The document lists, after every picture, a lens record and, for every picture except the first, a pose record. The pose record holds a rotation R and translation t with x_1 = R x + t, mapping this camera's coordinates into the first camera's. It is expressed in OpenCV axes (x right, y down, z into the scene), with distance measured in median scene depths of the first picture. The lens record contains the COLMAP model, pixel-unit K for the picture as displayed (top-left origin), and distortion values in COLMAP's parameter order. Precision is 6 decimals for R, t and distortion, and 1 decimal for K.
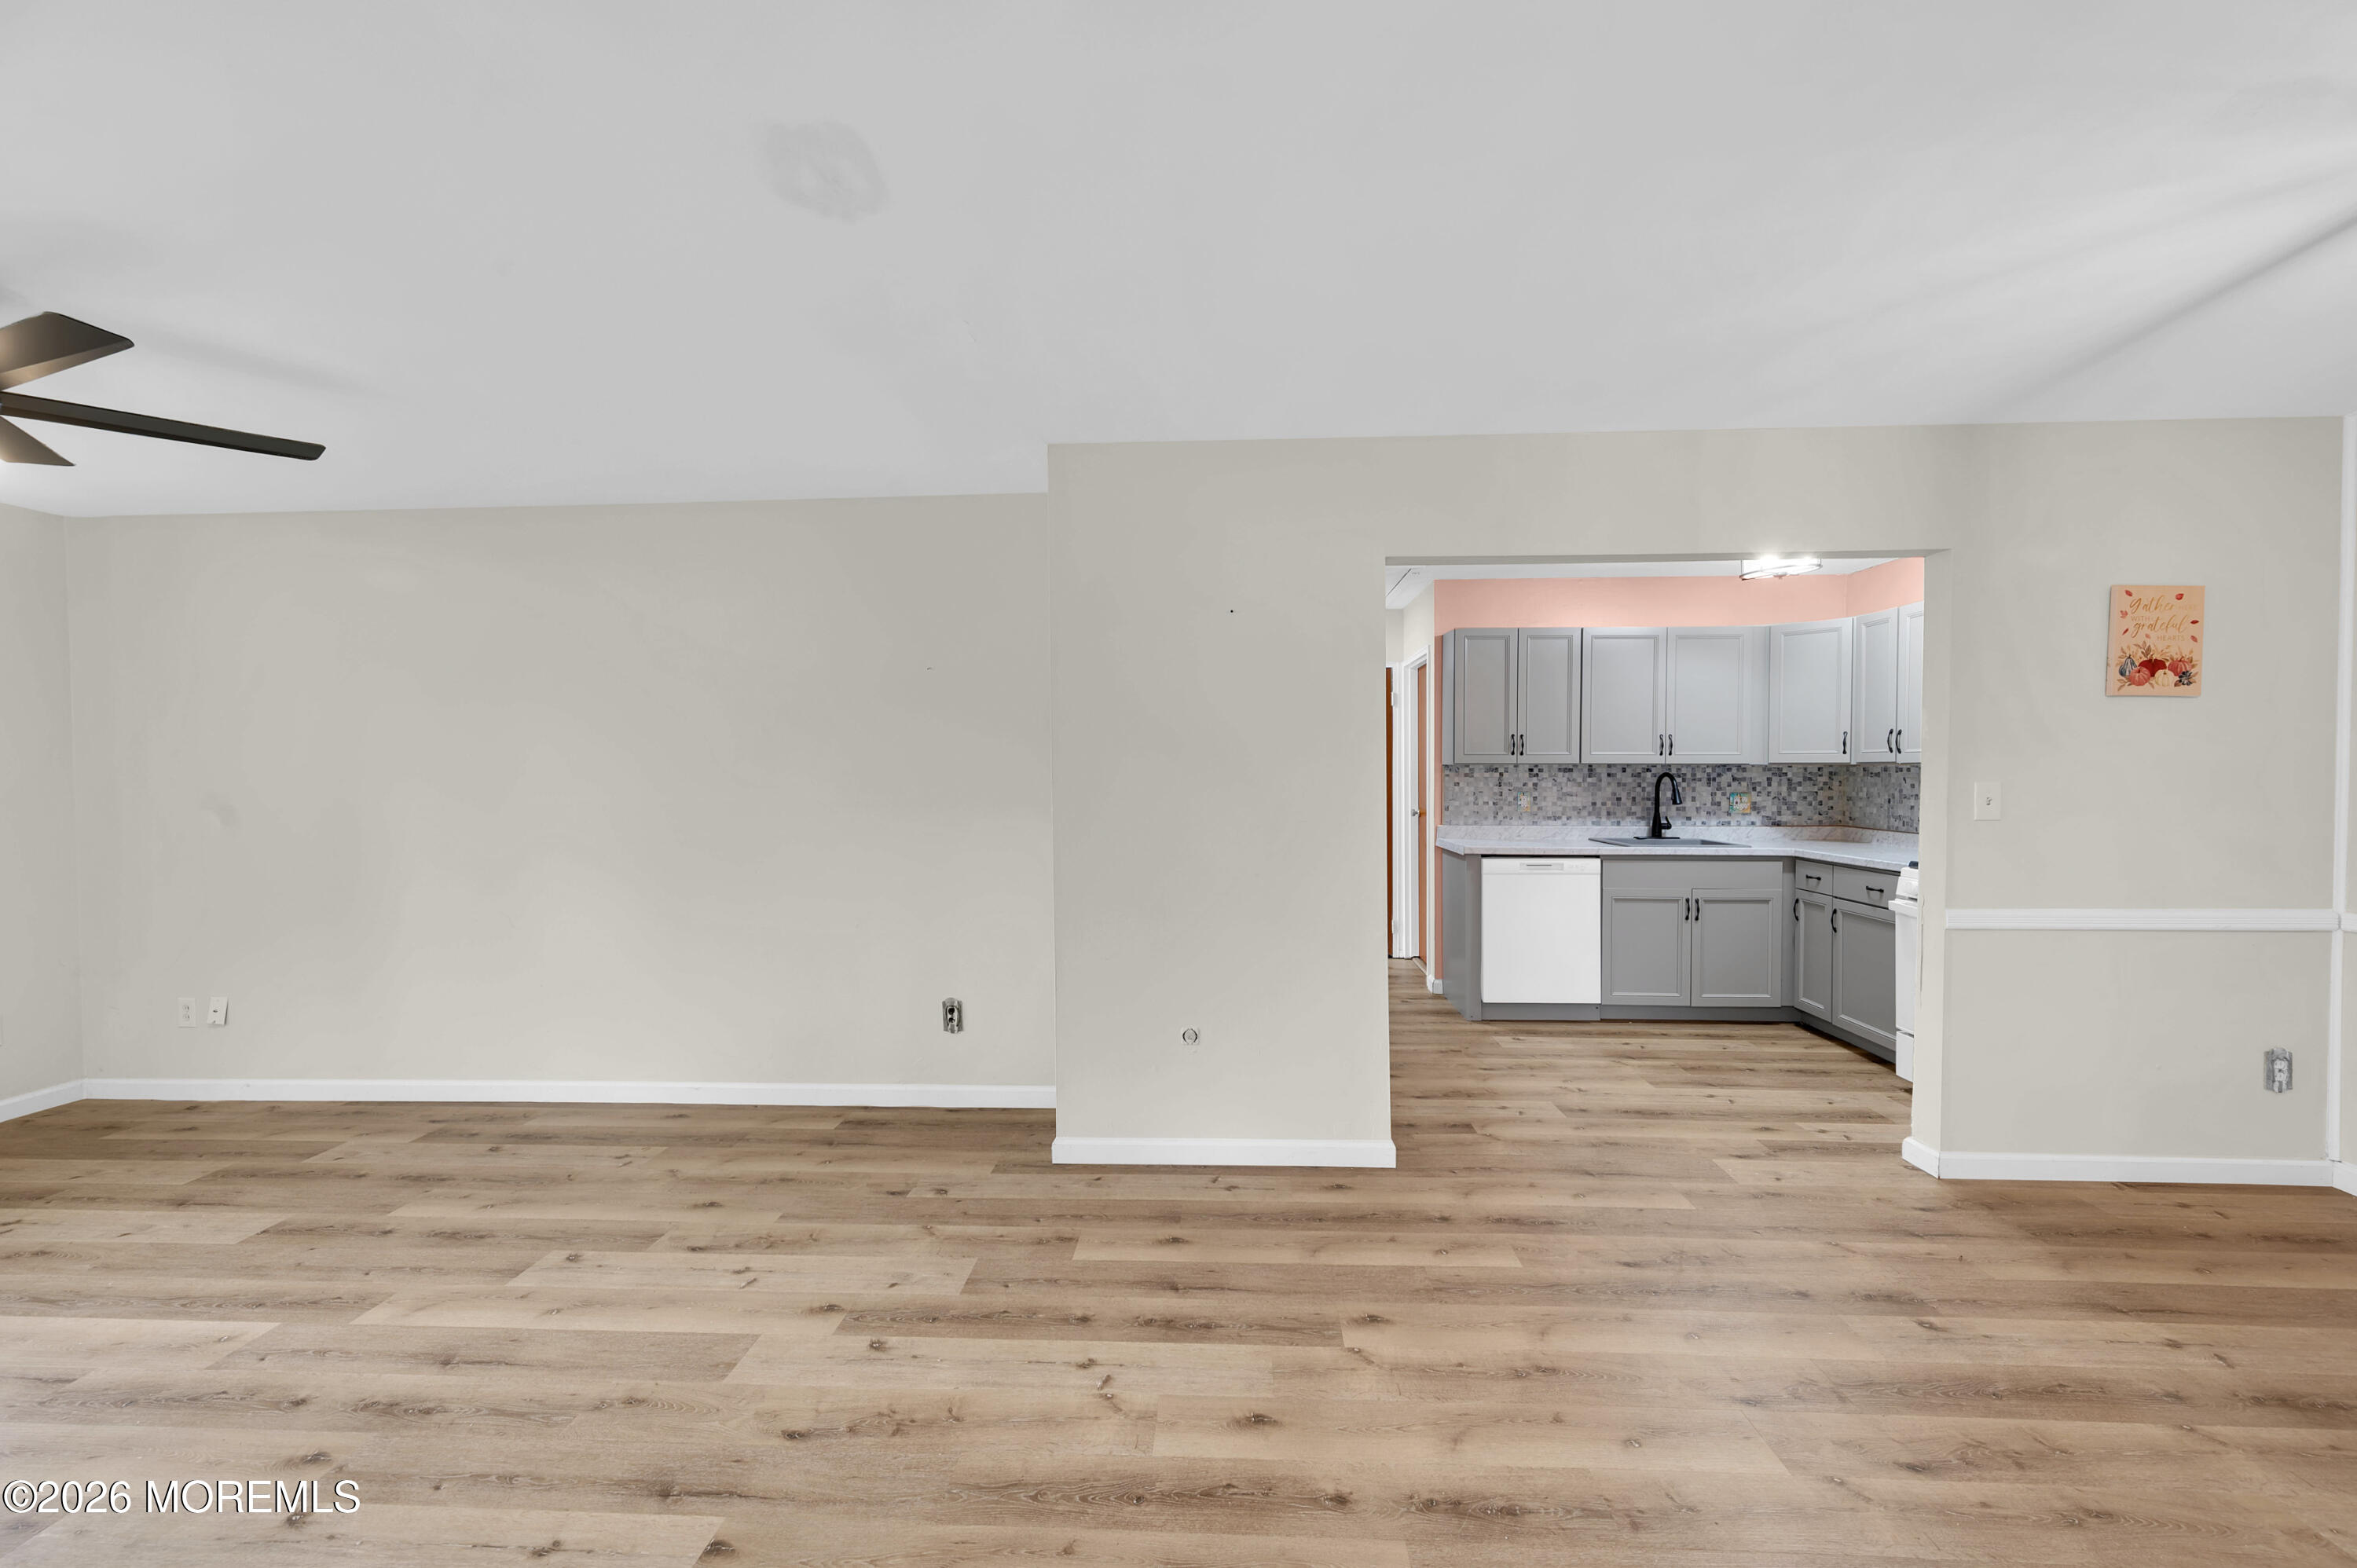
lens RADIAL K [[935.7, 0, 1195.7], [0, 935.7, 778.6], [0, 0, 1]] dist [-0.001761, 0.000754]
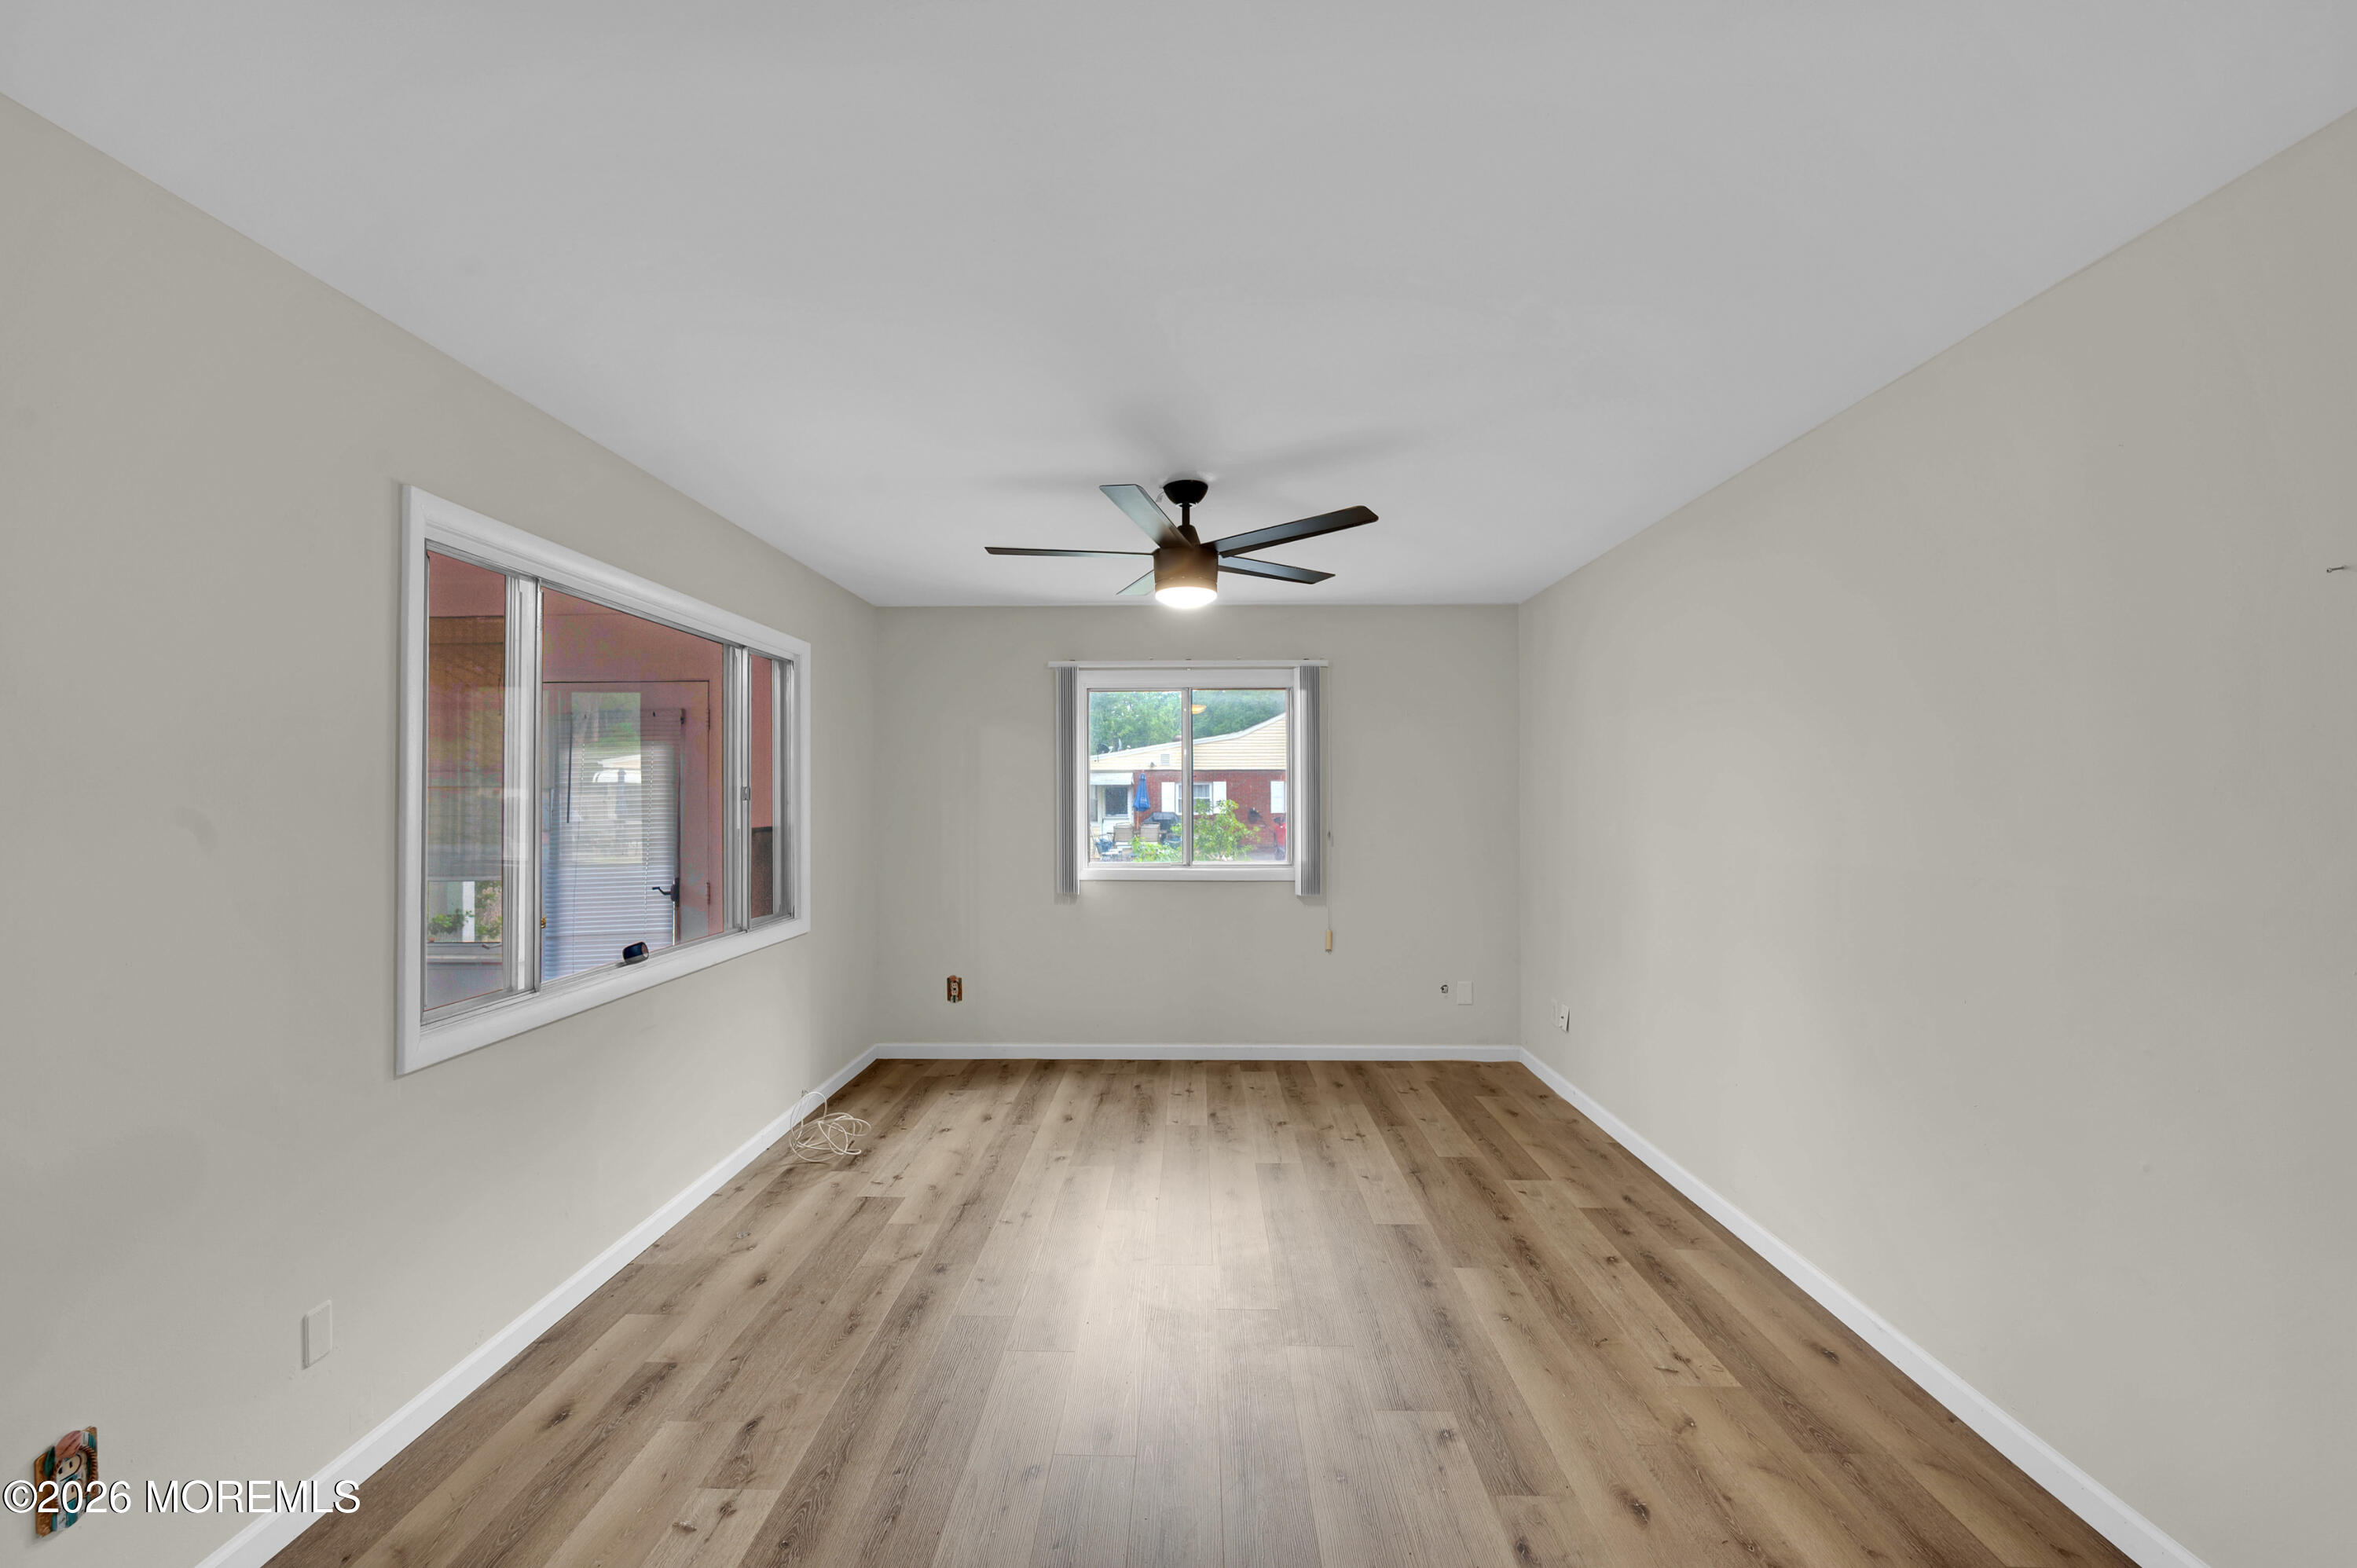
lens RADIAL K [[962.5, 0, 1162.5], [0, 962.5, 775.1], [0, 0, 1]] dist [-0.008448, 0.002786]
pose [[0.015559, -0.013532, -0.999787, 0.119891], [-0.007995, 0.999875, -0.013658, -0.028498], [0.999847, 0.008206, 0.015449, 0.578719]]
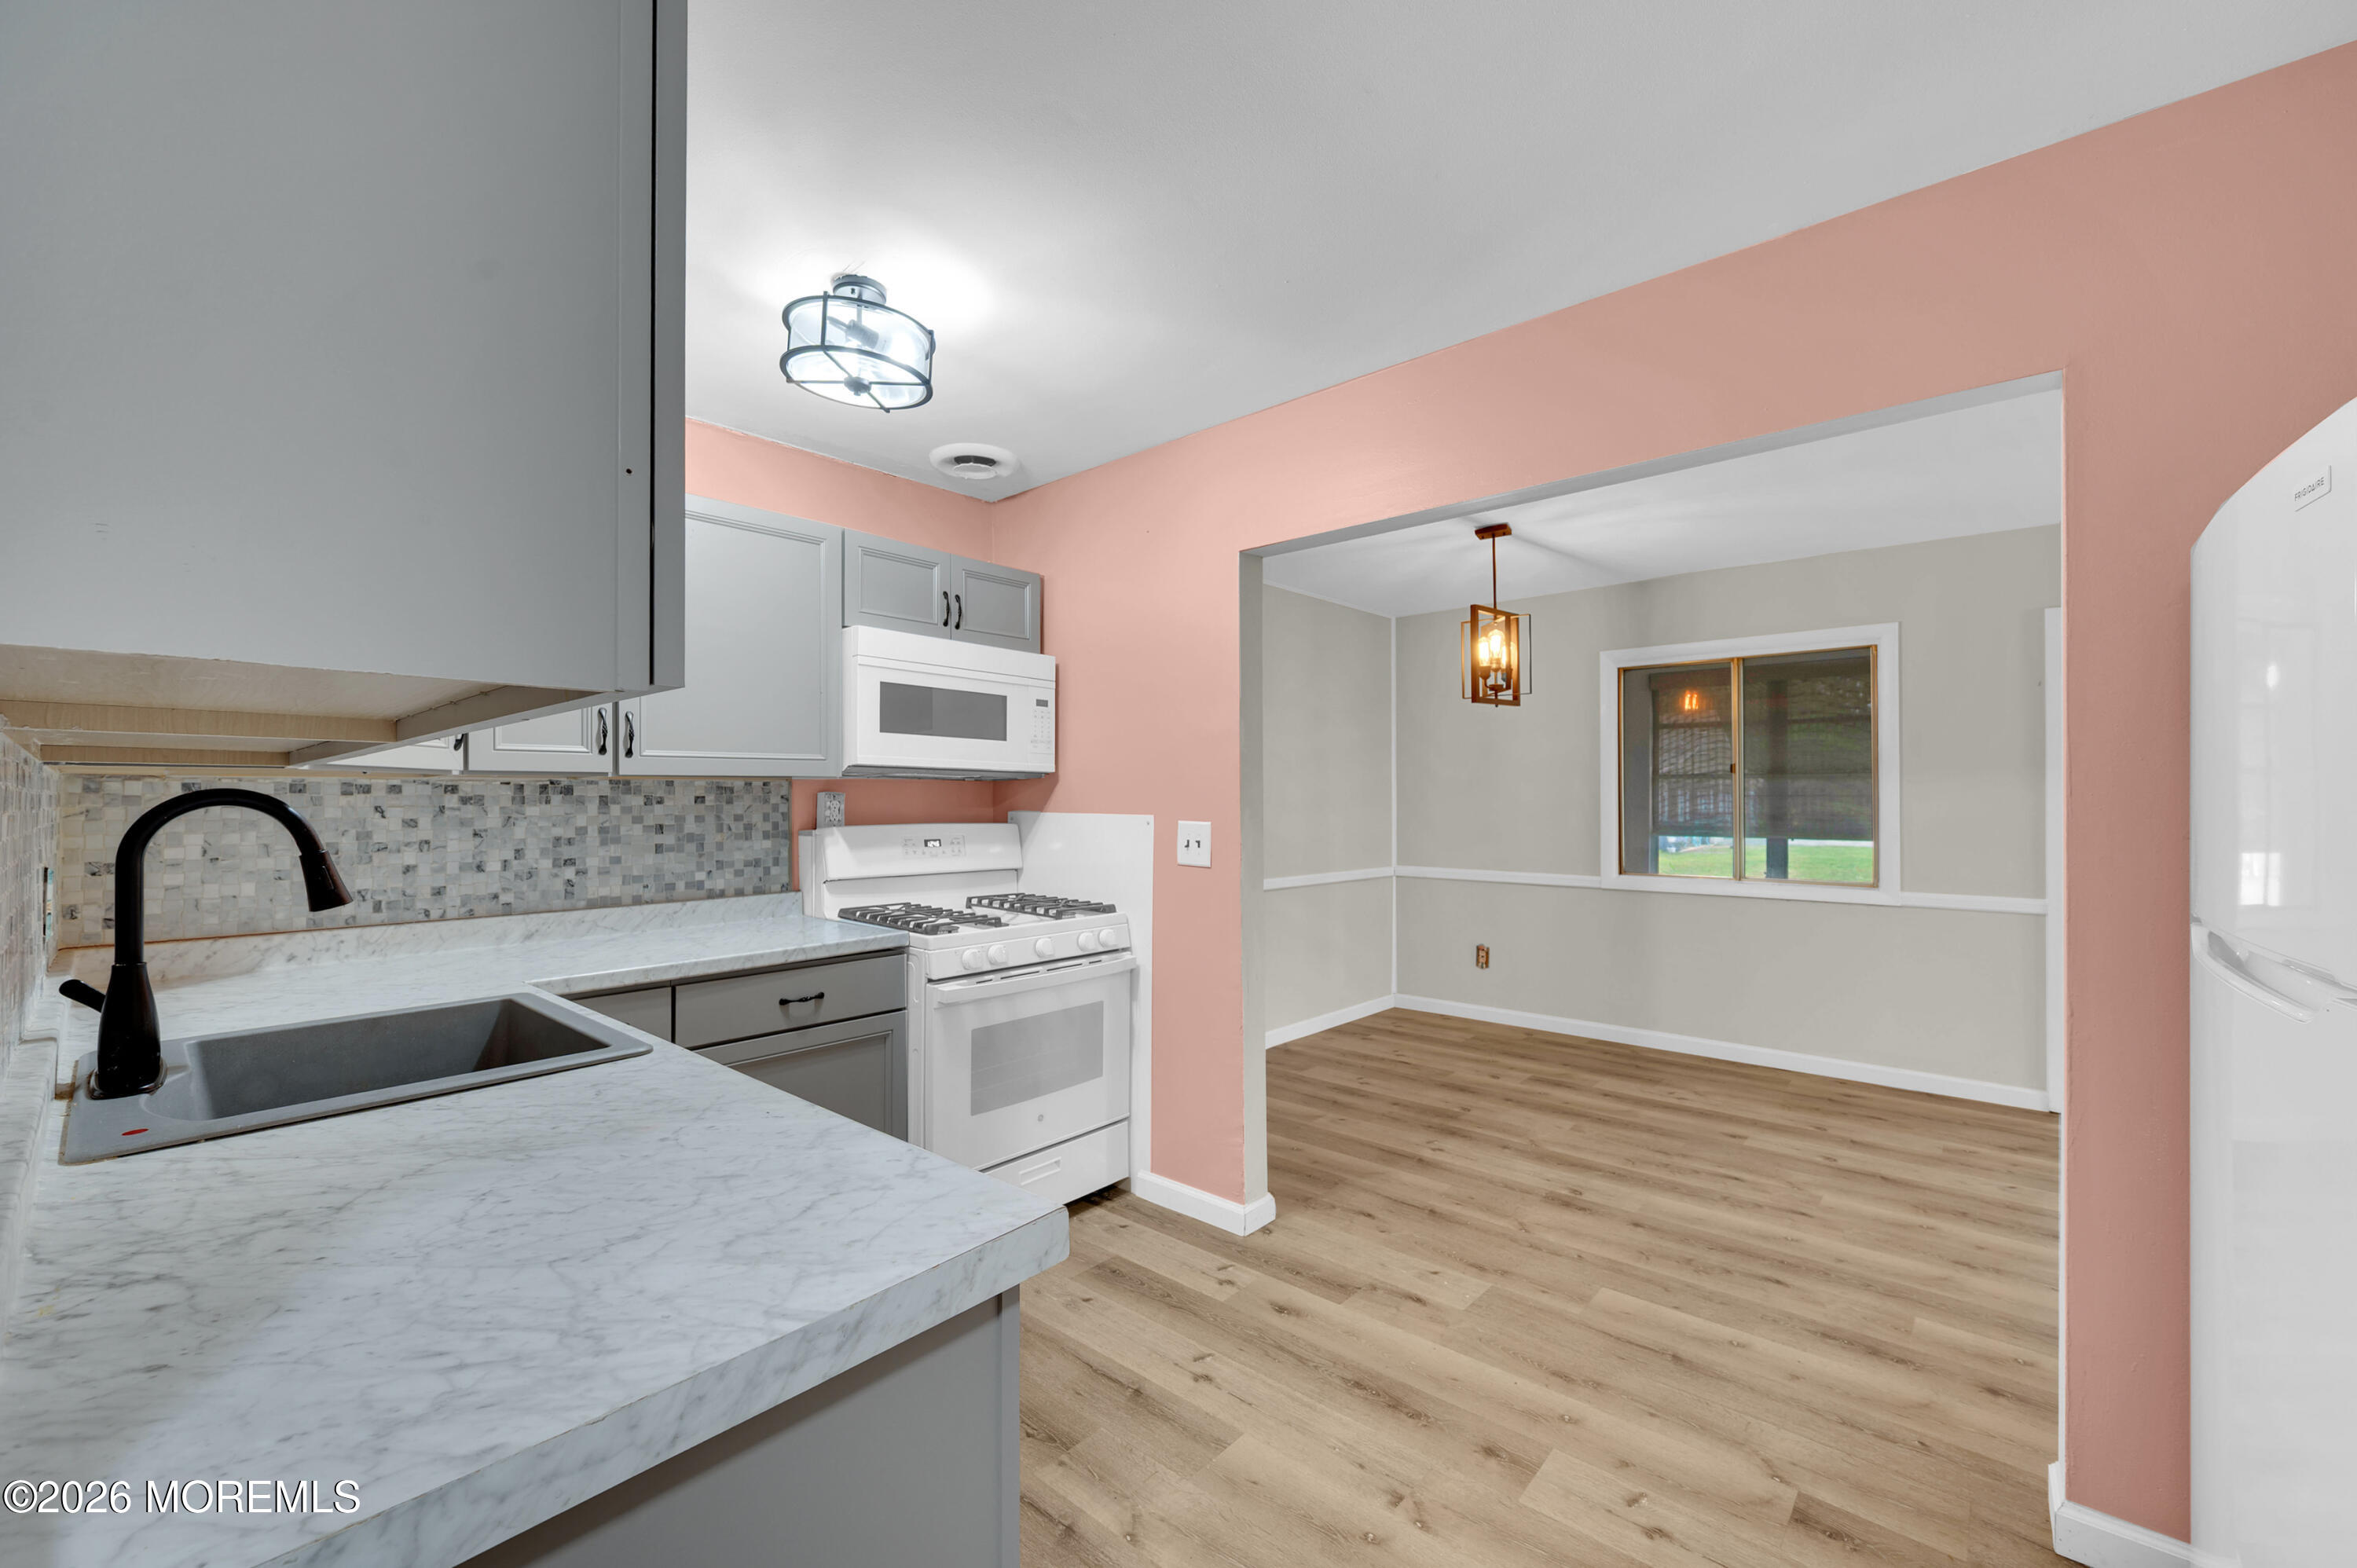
lens RADIAL K [[935.7, 0, 1179.2], [0, 935.7, 798.1], [0, 0, 1]] dist [-0.001761, 0.000754]
pose [[-0.773565, 0.008138, 0.633665, 0.244001], [0.012859, 0.999913, 0.002856, -0.001579], [-0.633587, 0.010358, -0.773602, 1.641279]]
